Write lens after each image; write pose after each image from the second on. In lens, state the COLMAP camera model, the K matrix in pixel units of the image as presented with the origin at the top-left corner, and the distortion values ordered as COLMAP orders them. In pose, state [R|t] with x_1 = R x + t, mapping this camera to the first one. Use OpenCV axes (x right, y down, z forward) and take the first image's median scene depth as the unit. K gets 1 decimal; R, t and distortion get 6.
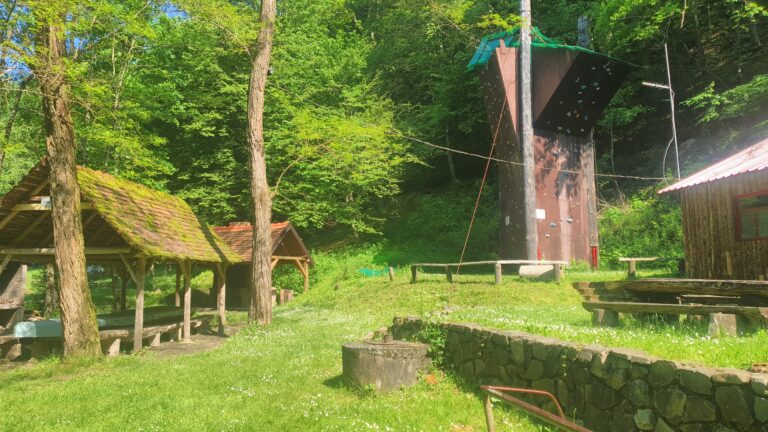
lens RADIAL K [[574.2, 0, 368.6], [0, 574.2, 229.5], [0, 0, 1]] dist [-0.012723, -0.002987]
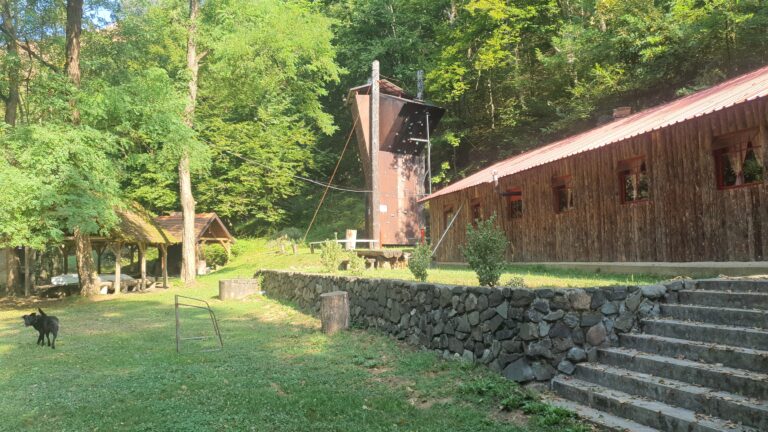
lens RADIAL K [[574.4, 0, 385.9], [0, 574.4, 235.0], [0, 0, 1]] dist [0.034901, -0.001038]
pose [[0.993645, -0.012110, 0.111908, 0.130369], [0.006437, 0.998682, 0.050914, -0.032764], [-0.112377, -0.049870, 0.992413, -0.486721]]
